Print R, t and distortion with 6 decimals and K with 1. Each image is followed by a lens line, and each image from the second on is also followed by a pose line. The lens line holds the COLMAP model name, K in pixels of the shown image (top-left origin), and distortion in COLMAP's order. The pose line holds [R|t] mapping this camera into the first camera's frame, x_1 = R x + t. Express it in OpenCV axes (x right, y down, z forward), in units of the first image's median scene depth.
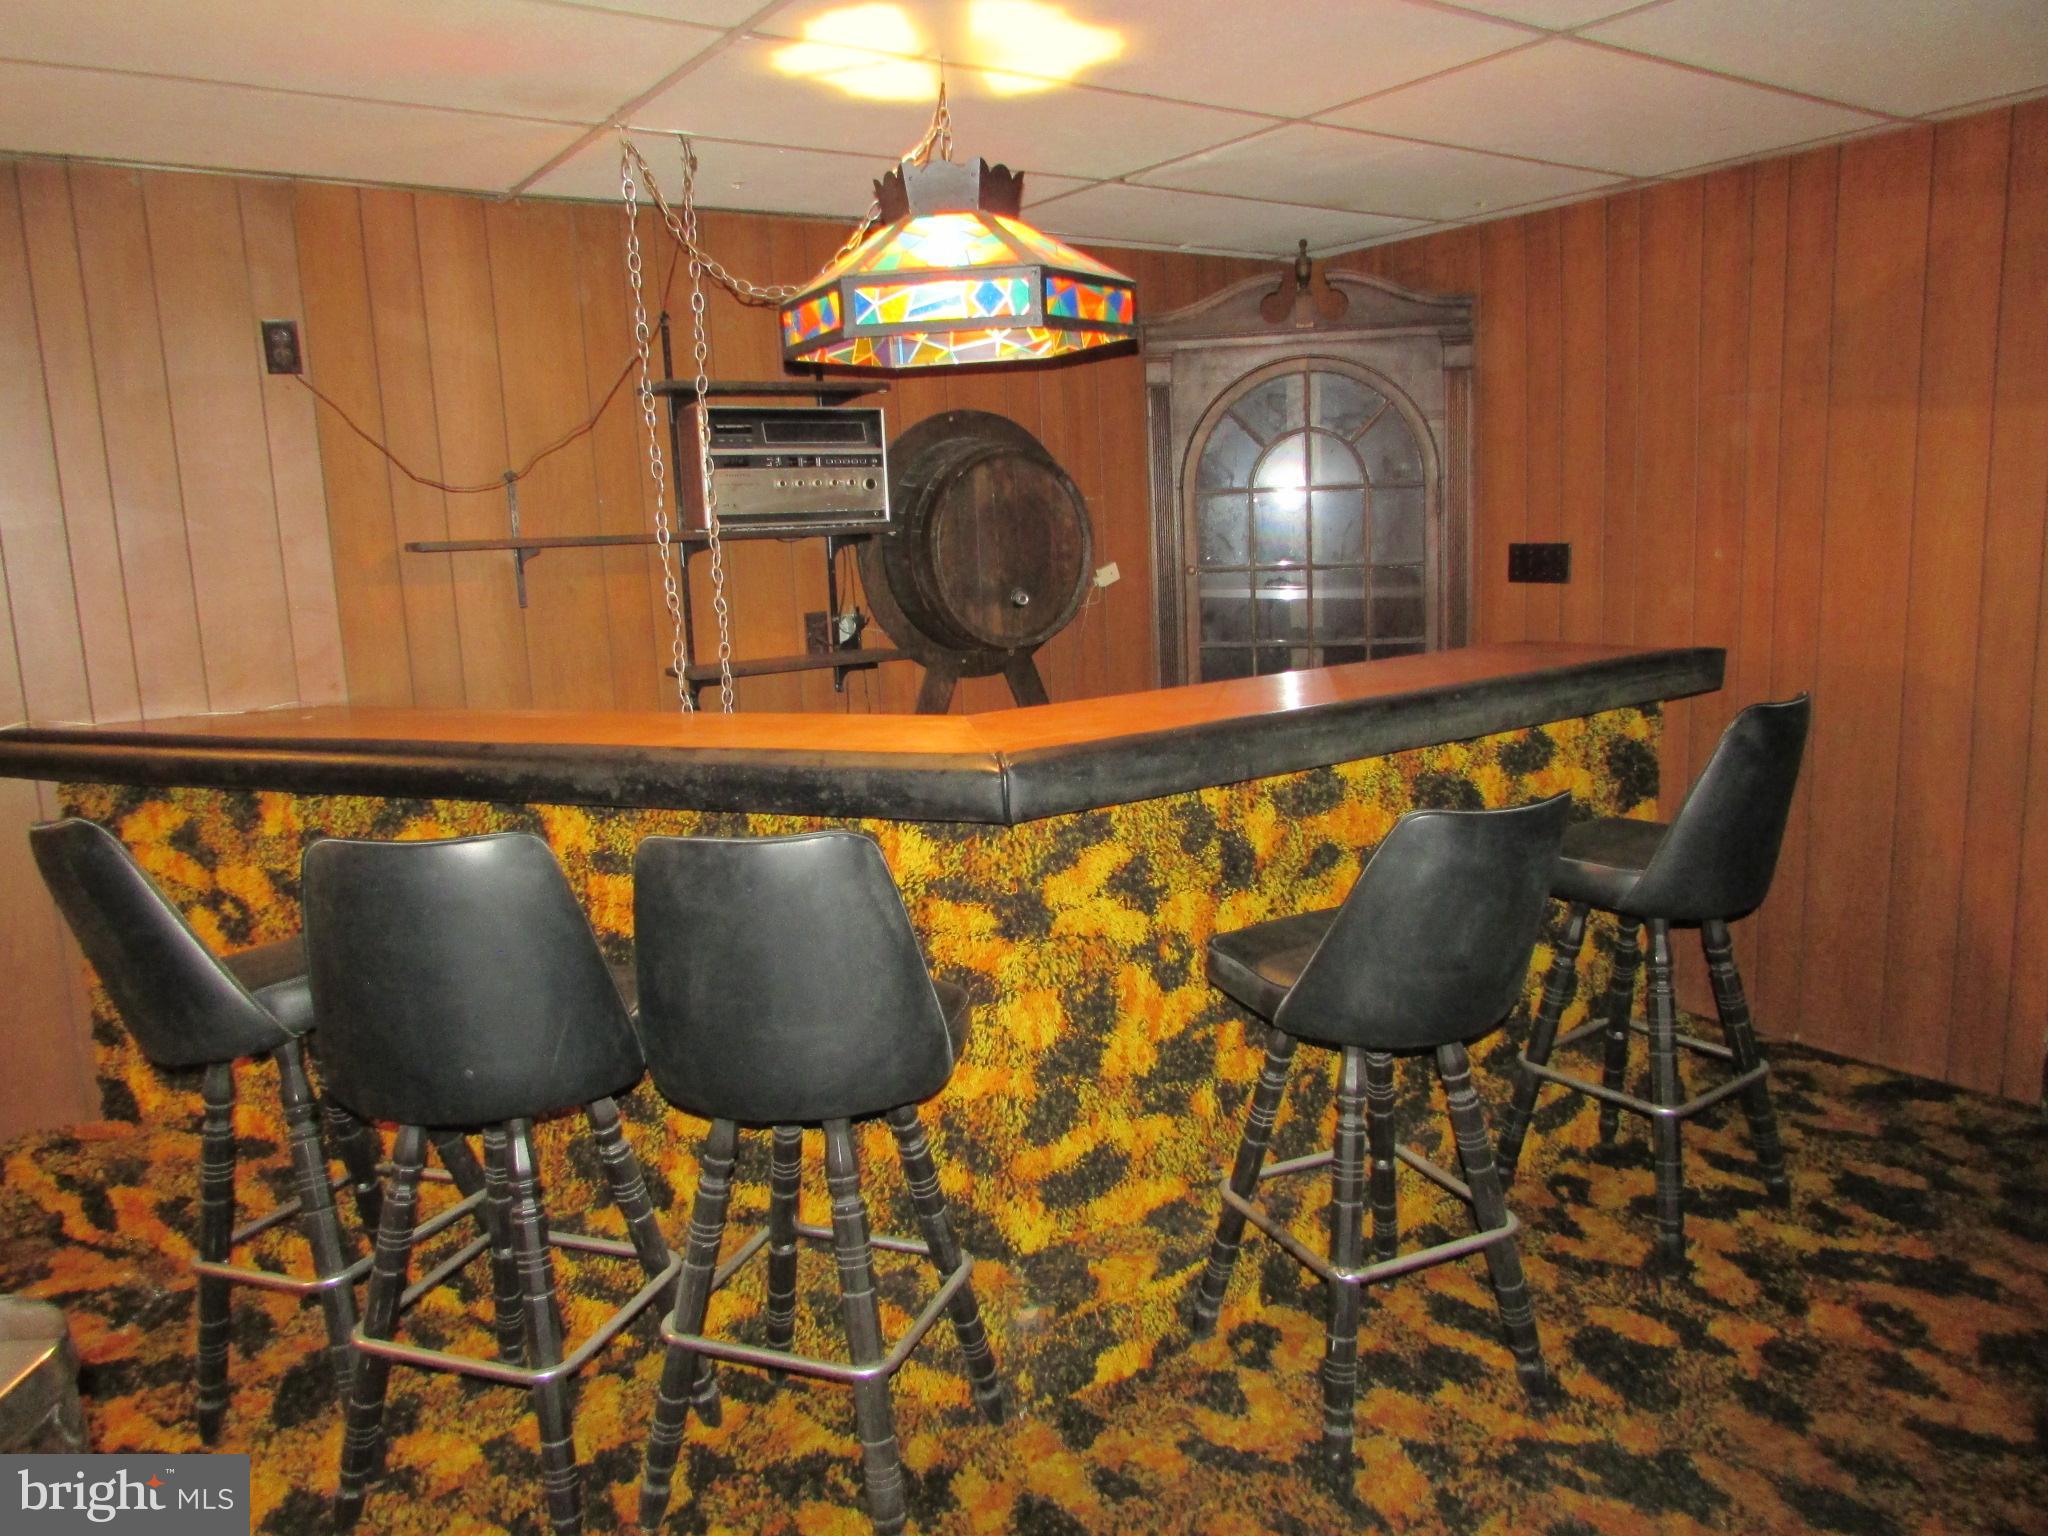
lens RADIAL K [[1451.1, 0, 1033.2], [0, 1451.1, 759.7], [0, 0, 1]] dist [-0.021856, -0.002614]
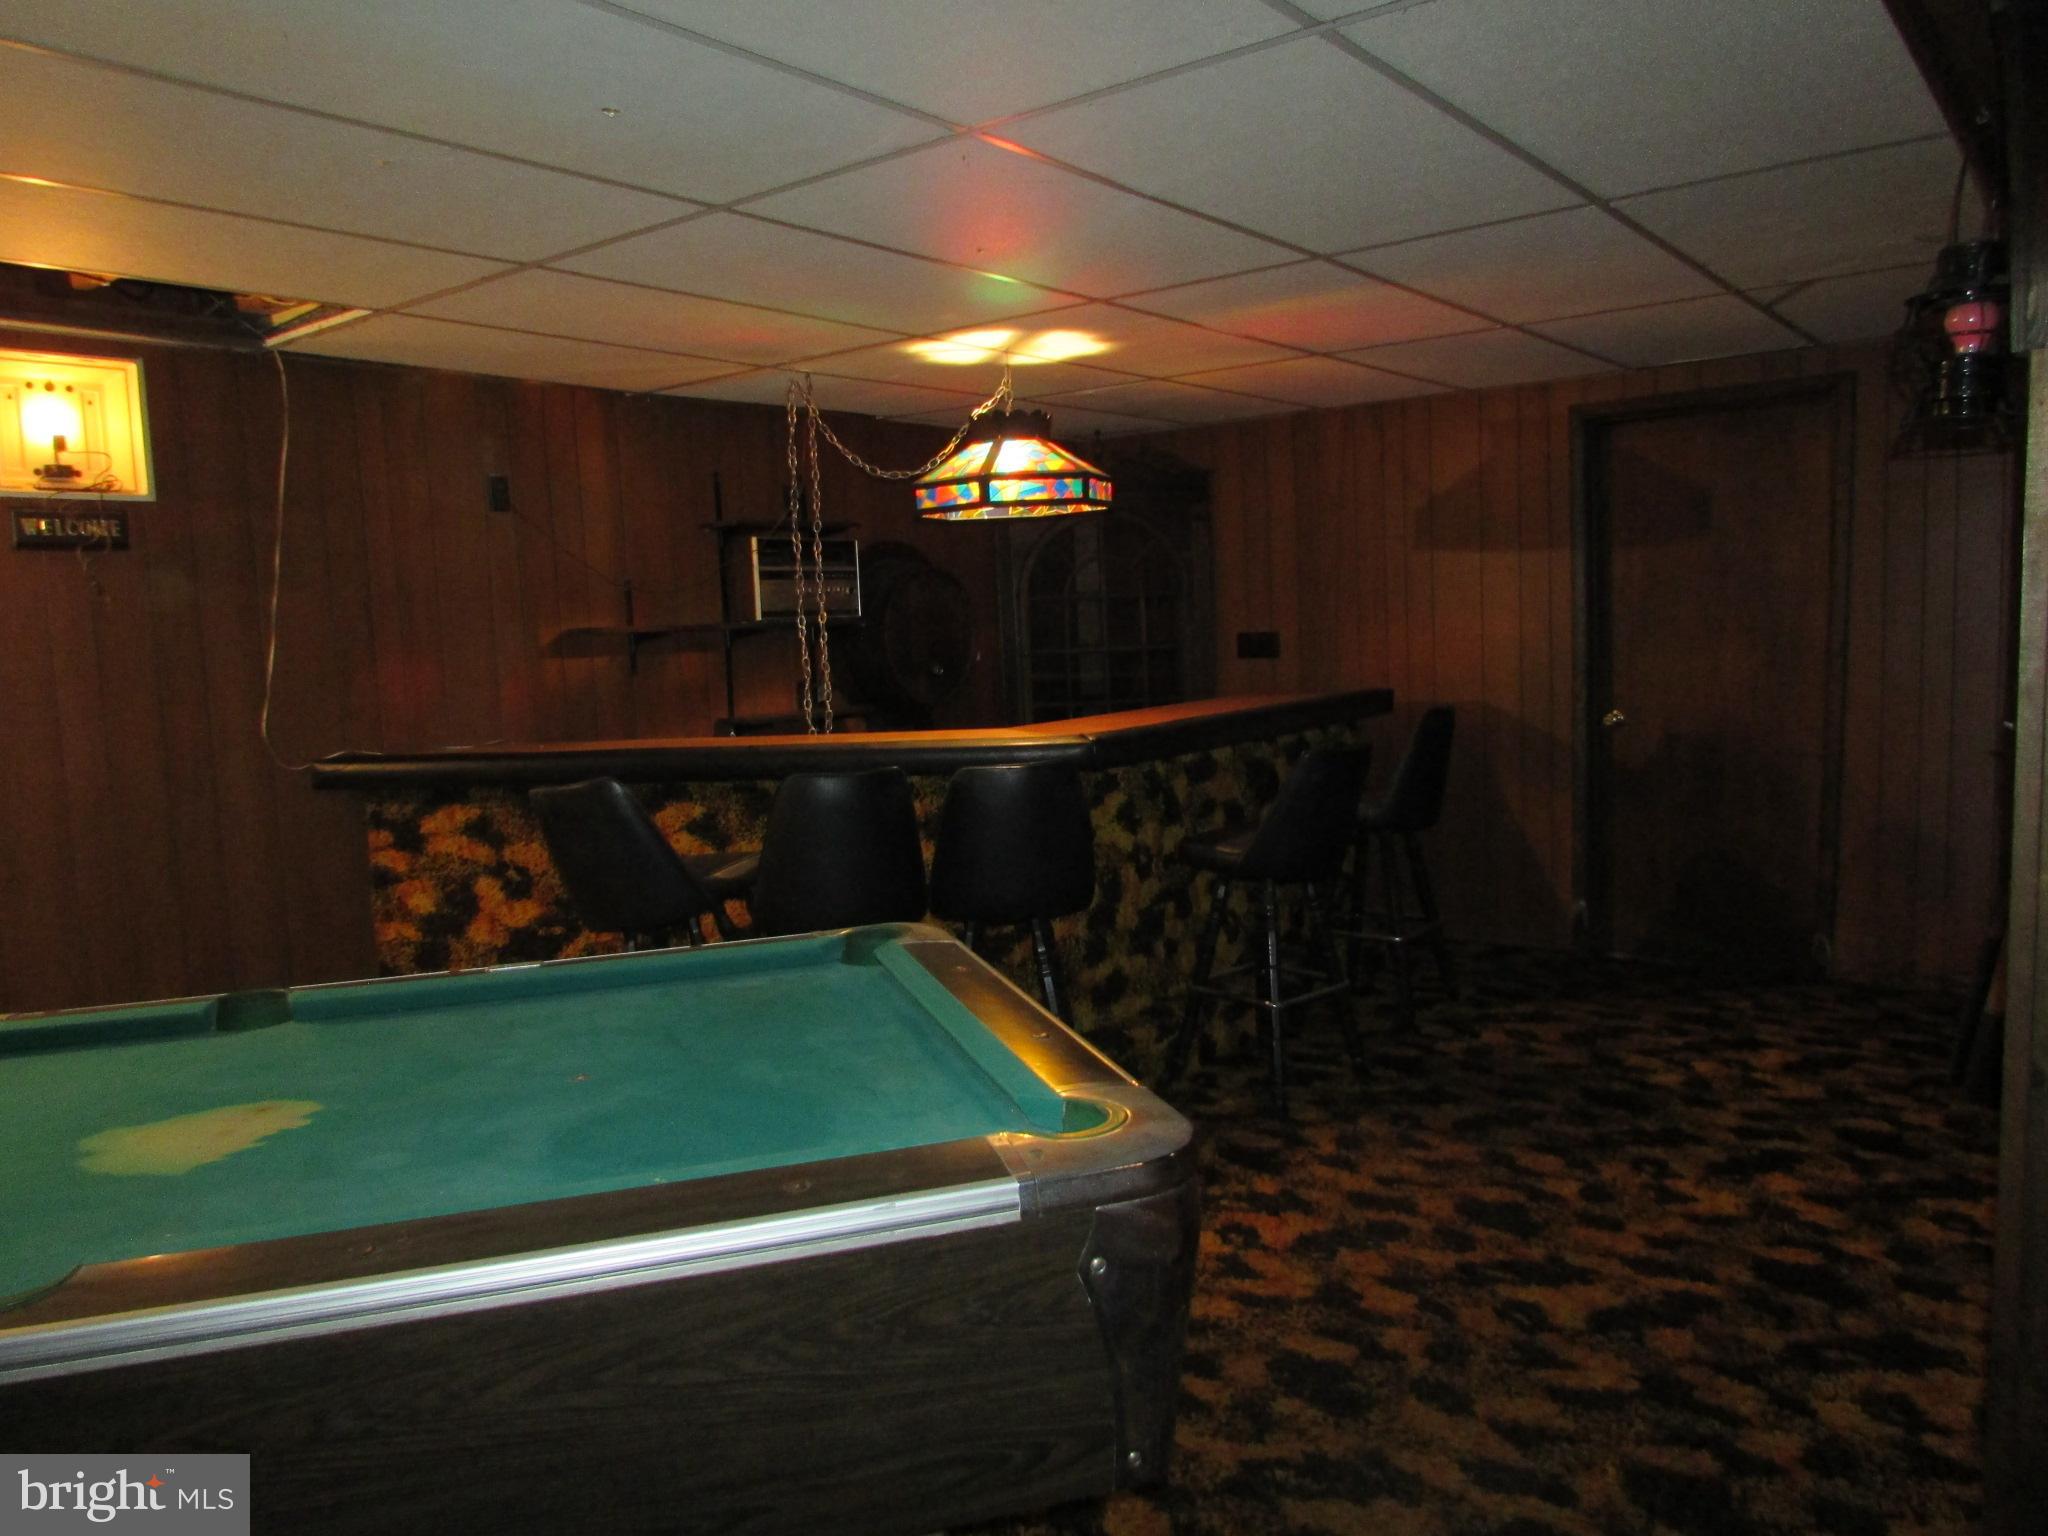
lens RADIAL K [[1450.9, 0, 1024.0], [0, 1450.9, 768.0], [0, 0, 1]] dist [-0.009291, 0.001266]
pose [[0.957943, -0.030077, 0.285378, -0.514207], [0.050418, 0.996663, -0.064200, 0.125153], [-0.282494, 0.075888, 0.956263, -0.602423]]
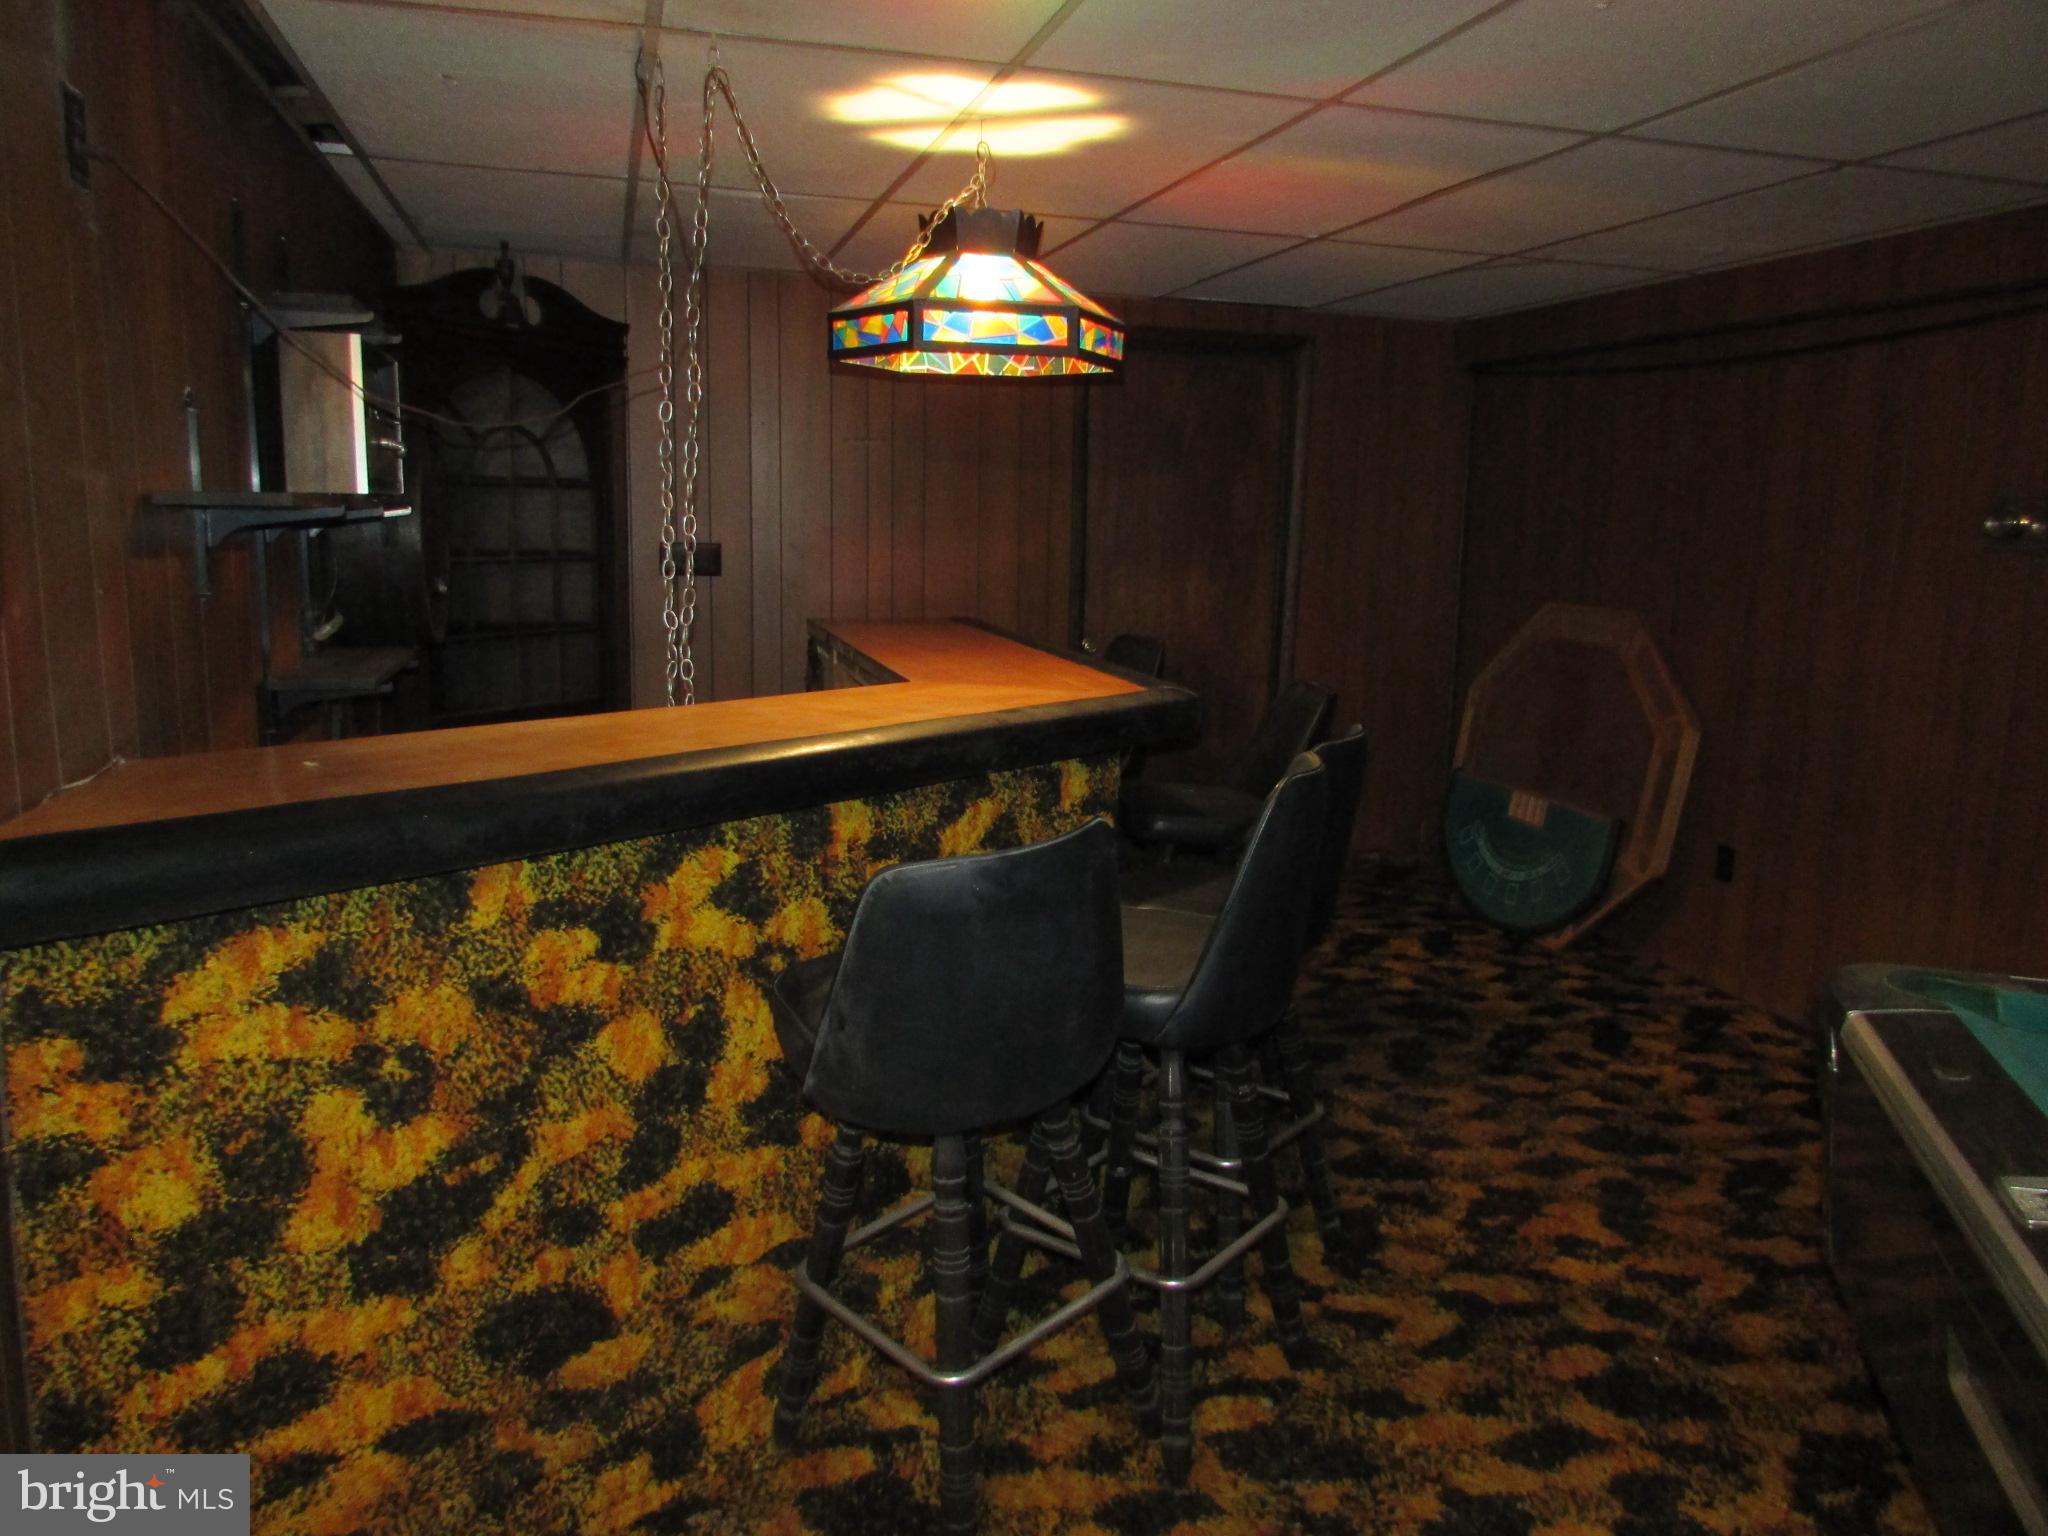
lens RADIAL K [[1463.8, 0, 1030.1], [0, 1463.8, 761.6], [0, 0, 1]] dist [0.006830, -0.035579]
pose [[0.321118, -0.113149, 0.940256, -1.132857], [0.121366, 0.989567, 0.077634, -0.047845], [-0.939230, 0.089186, 0.331500, 0.557821]]
